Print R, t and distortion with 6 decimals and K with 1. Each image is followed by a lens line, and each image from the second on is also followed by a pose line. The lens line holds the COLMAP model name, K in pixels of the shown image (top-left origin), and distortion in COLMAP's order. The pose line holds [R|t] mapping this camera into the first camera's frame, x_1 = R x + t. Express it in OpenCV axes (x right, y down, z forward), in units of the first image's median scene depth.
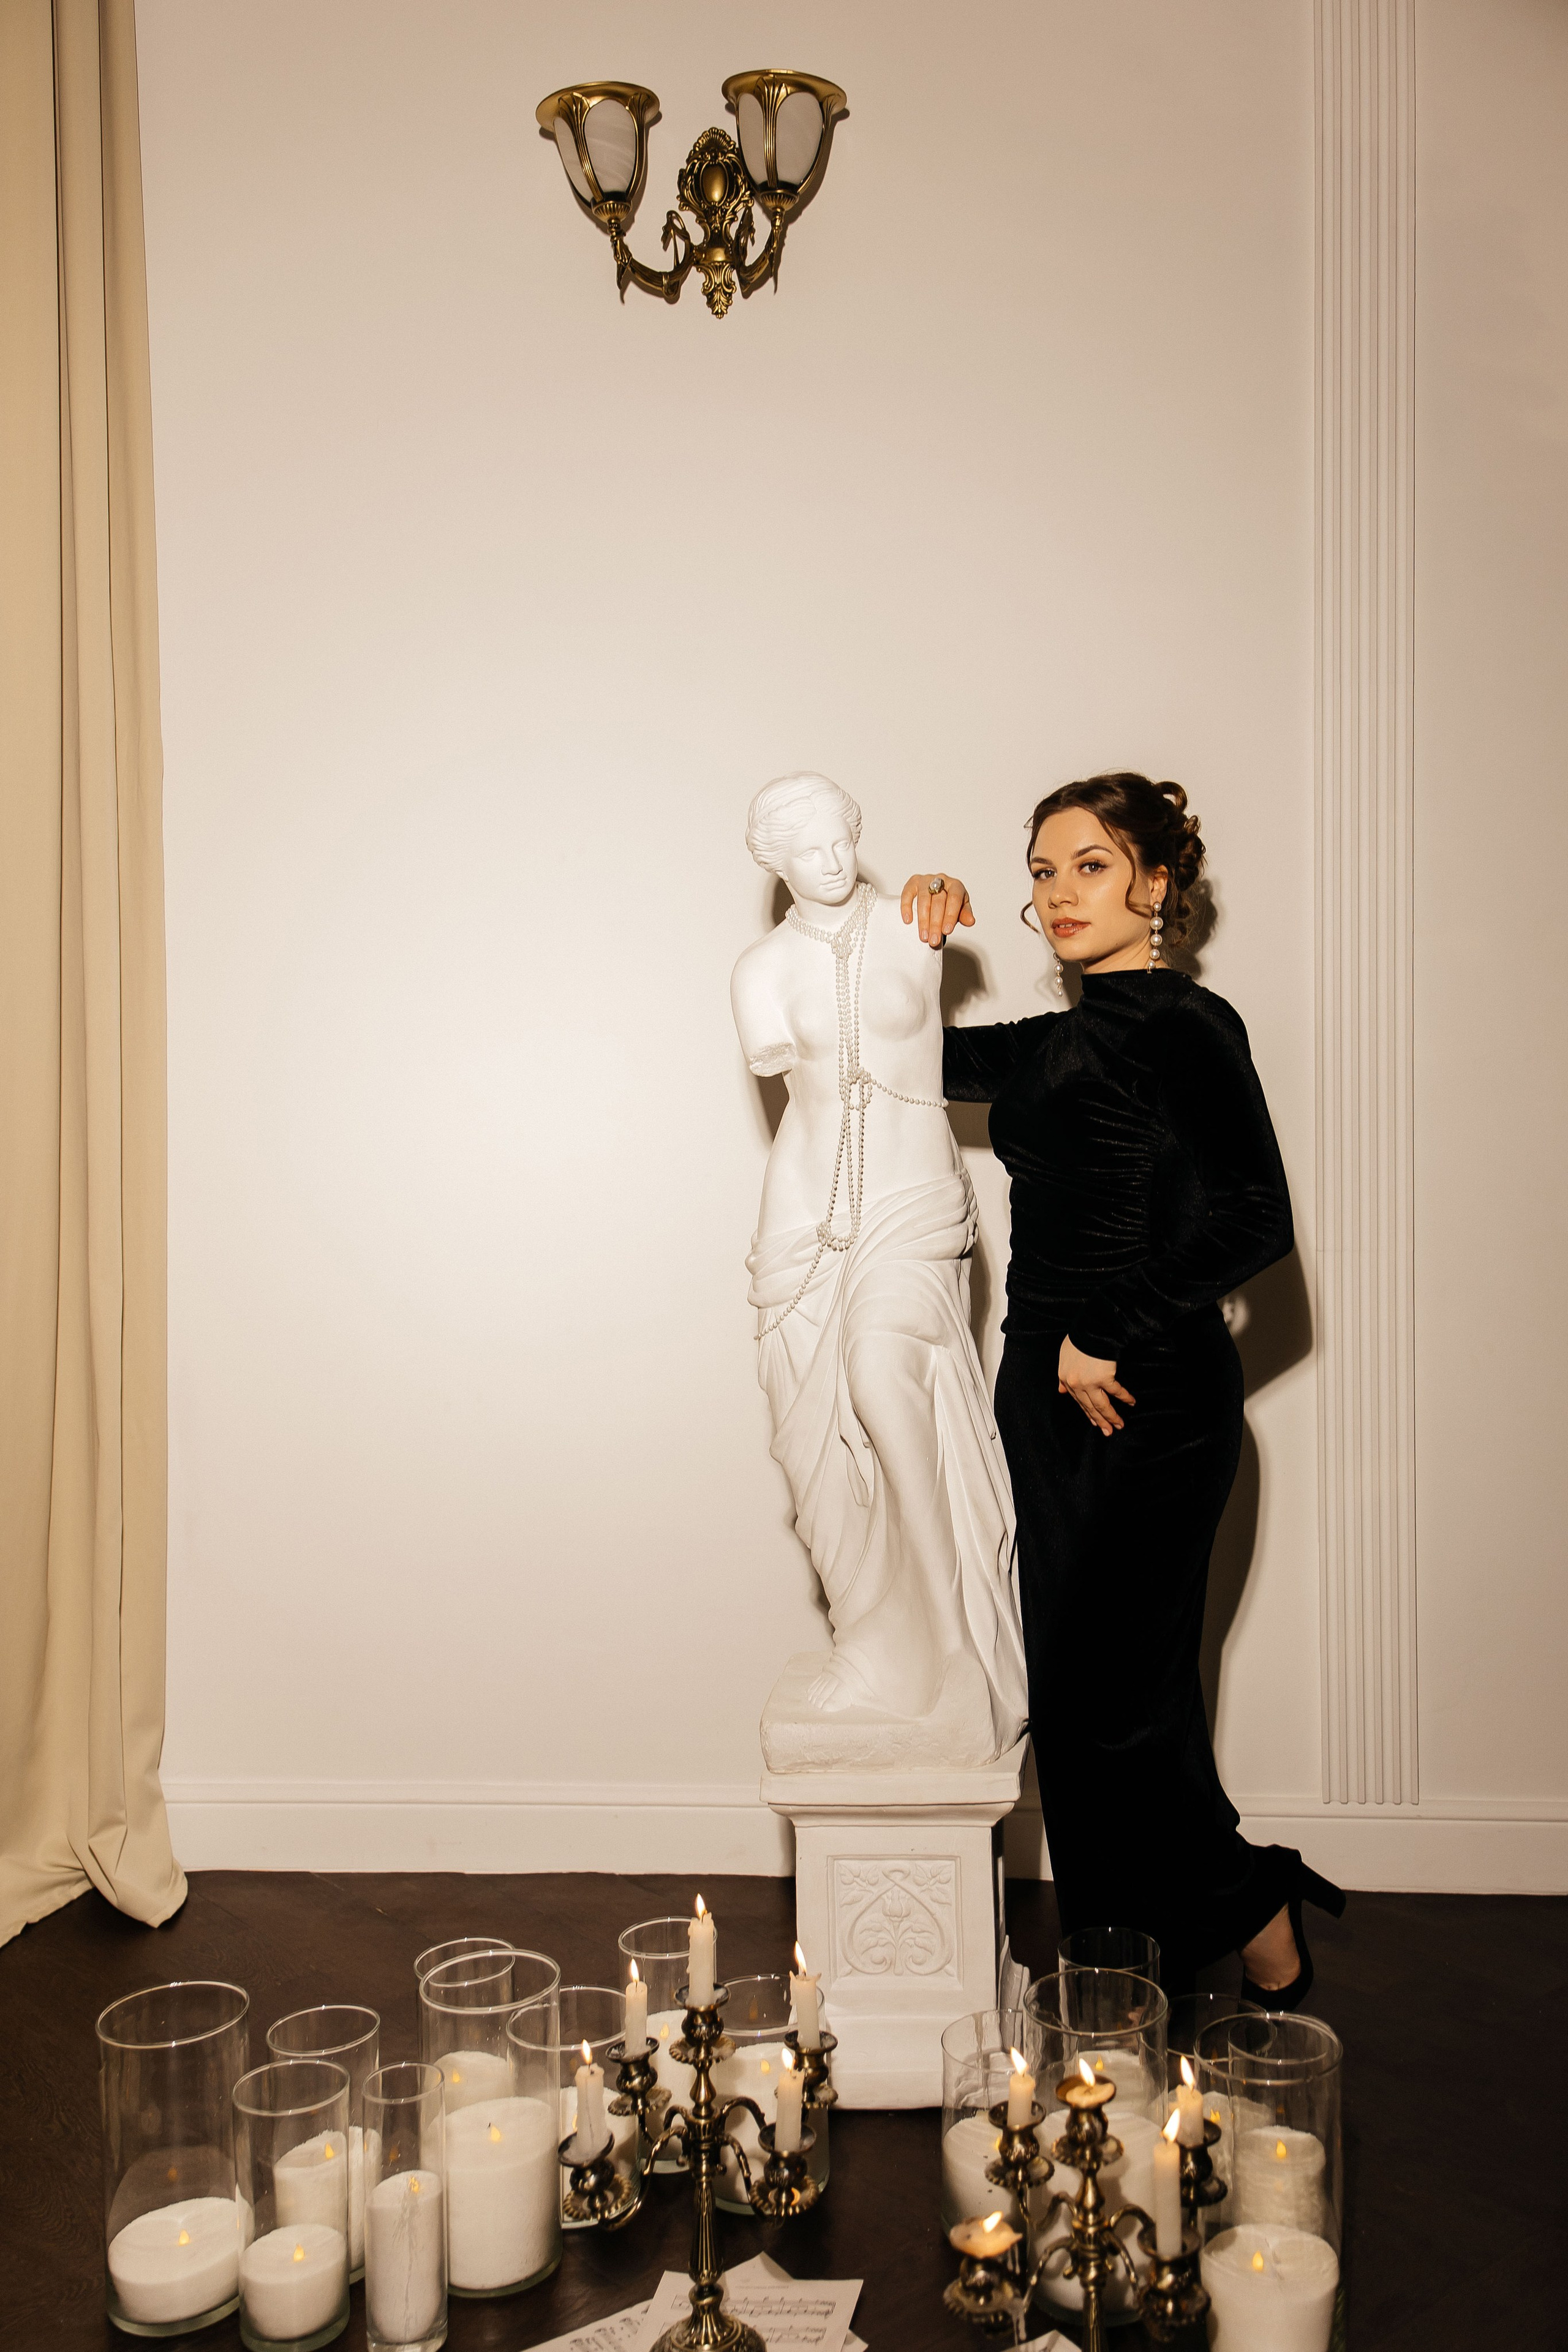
lens RADIAL K [[2305.5, 0, 784.6], [0, 2305.5, 1192.5], [0, 0, 1]] dist [0.048618, 0.000000]
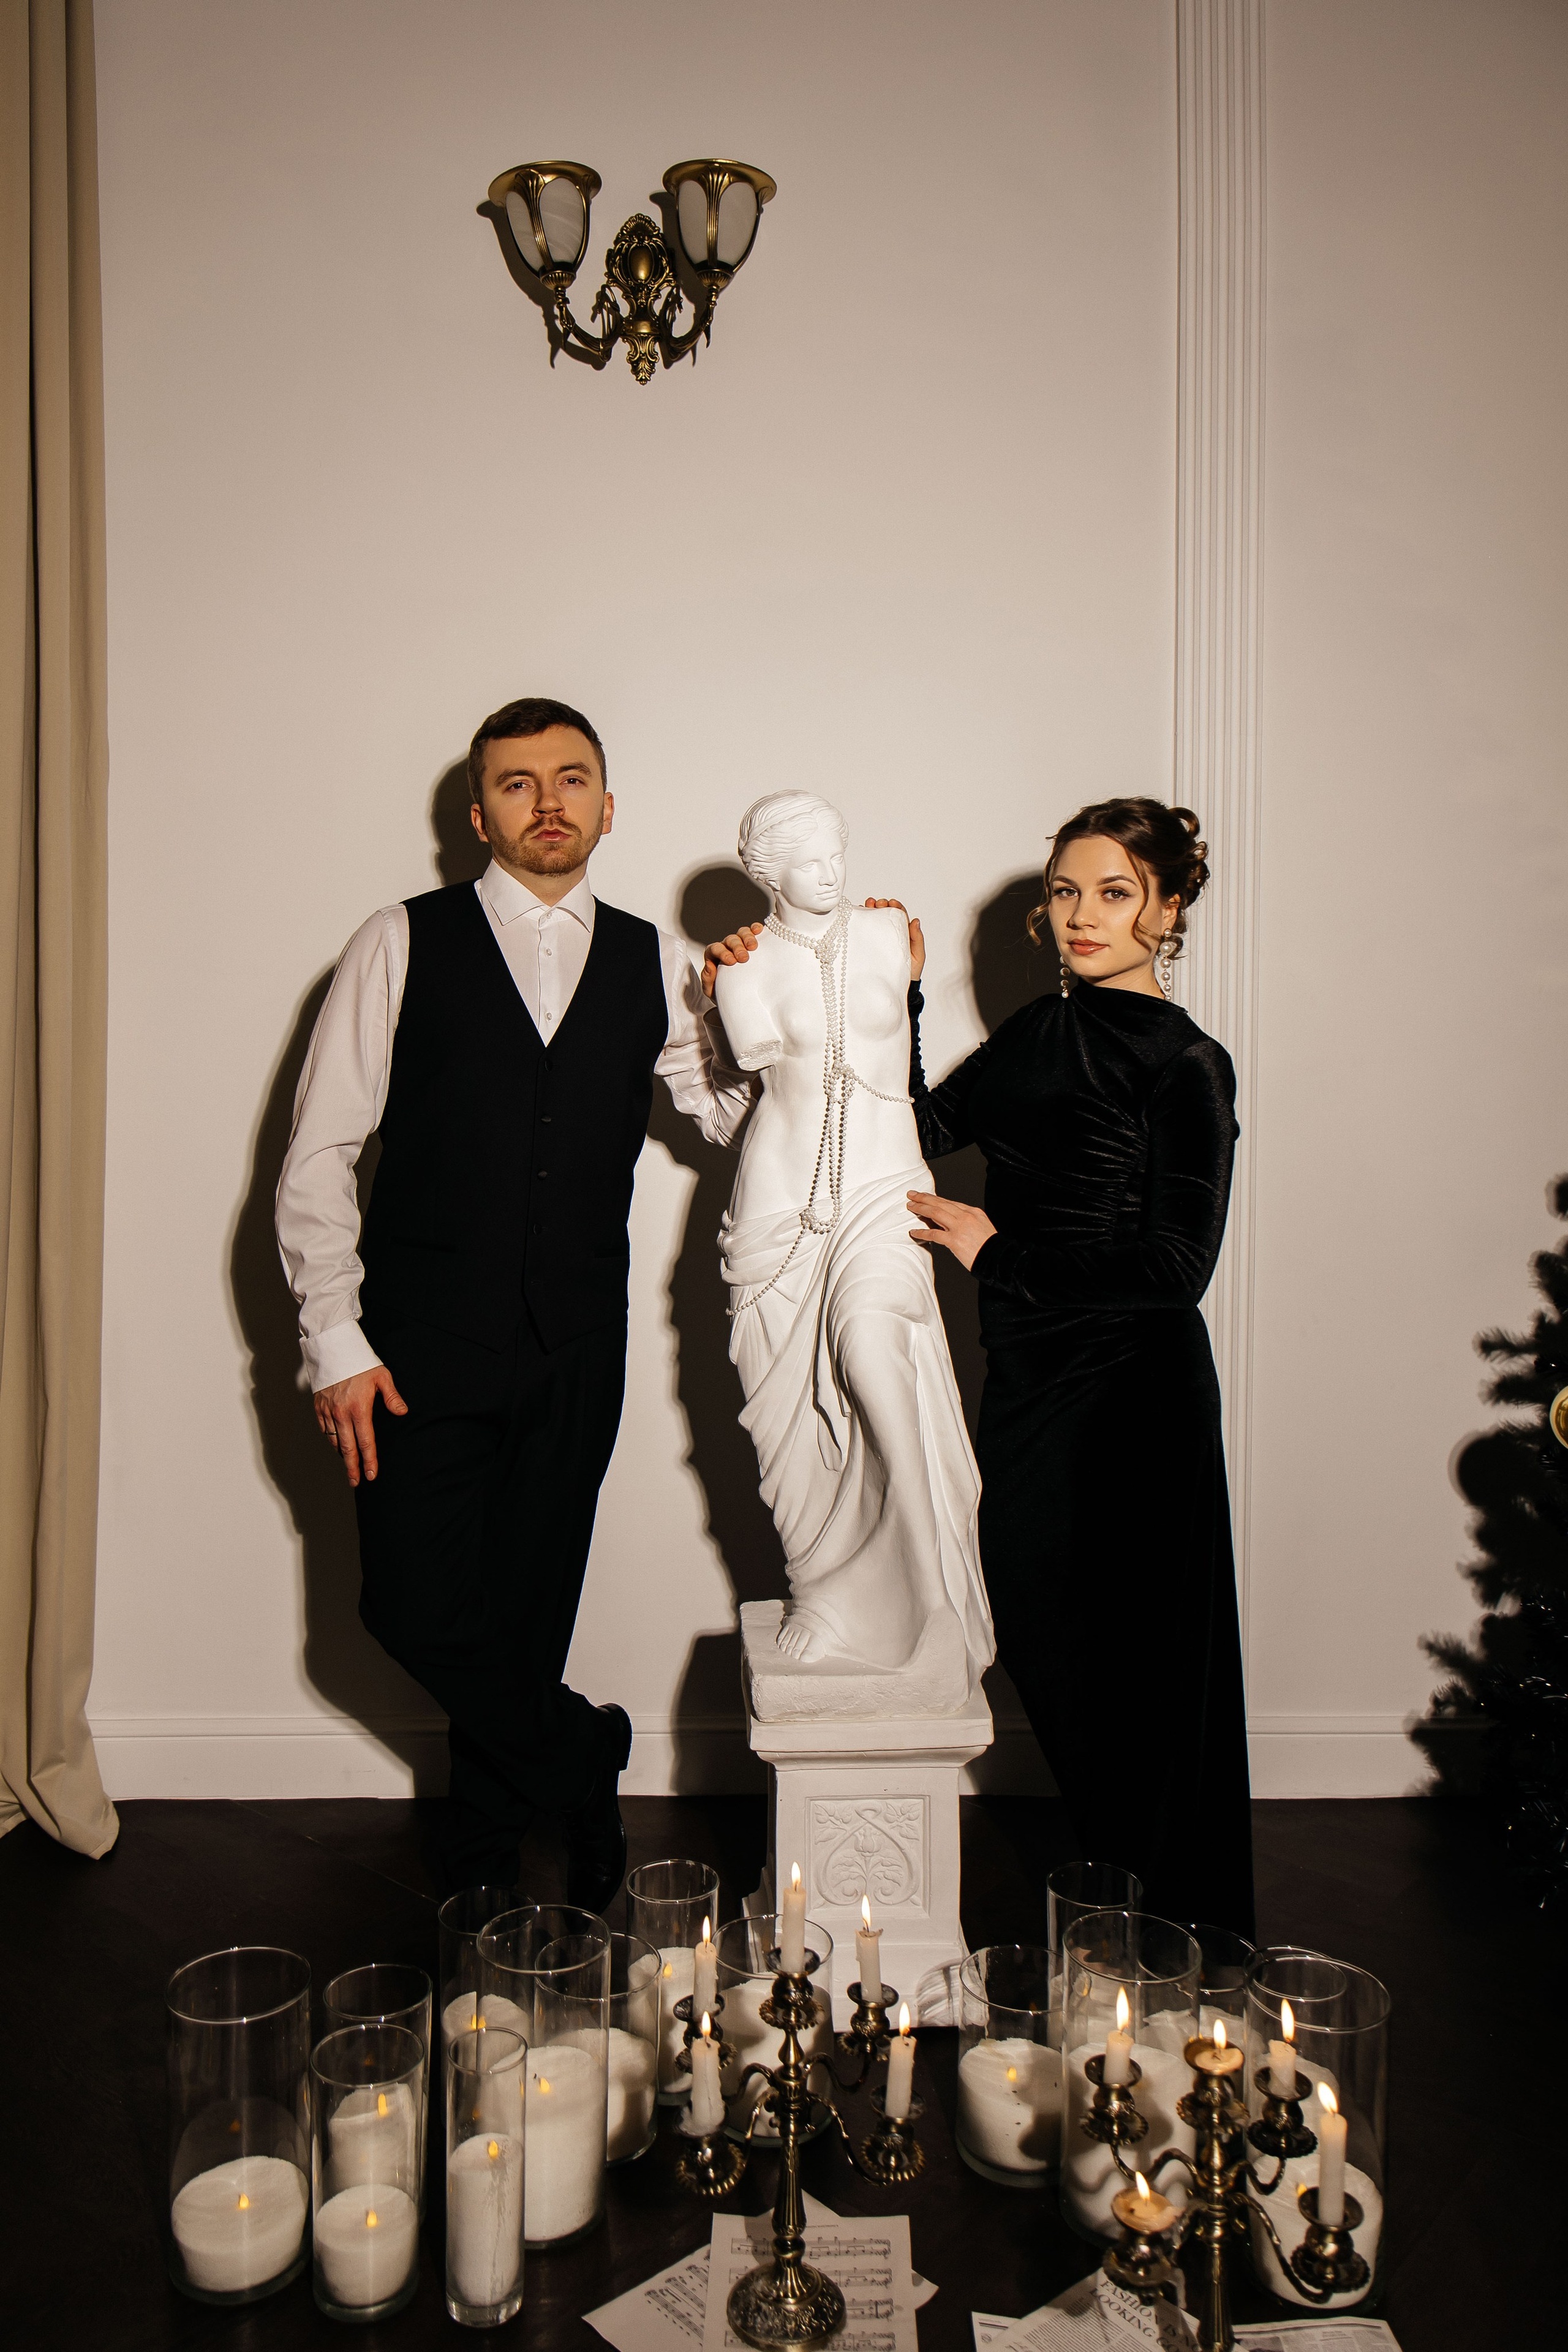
lens RADIAL K [[1979.1, 0, 786.3], [0, 1979.1, 1150.0], [0, 0, 1]] dist [0.029845, -0.022325]
pose [[0.992279, 0.018146, 0.122691, -0.108871], [-0.016990, 0.999801, -0.010461, -0.003982], [-0.122856, 0.008296, 0.992390, 0.083755]]
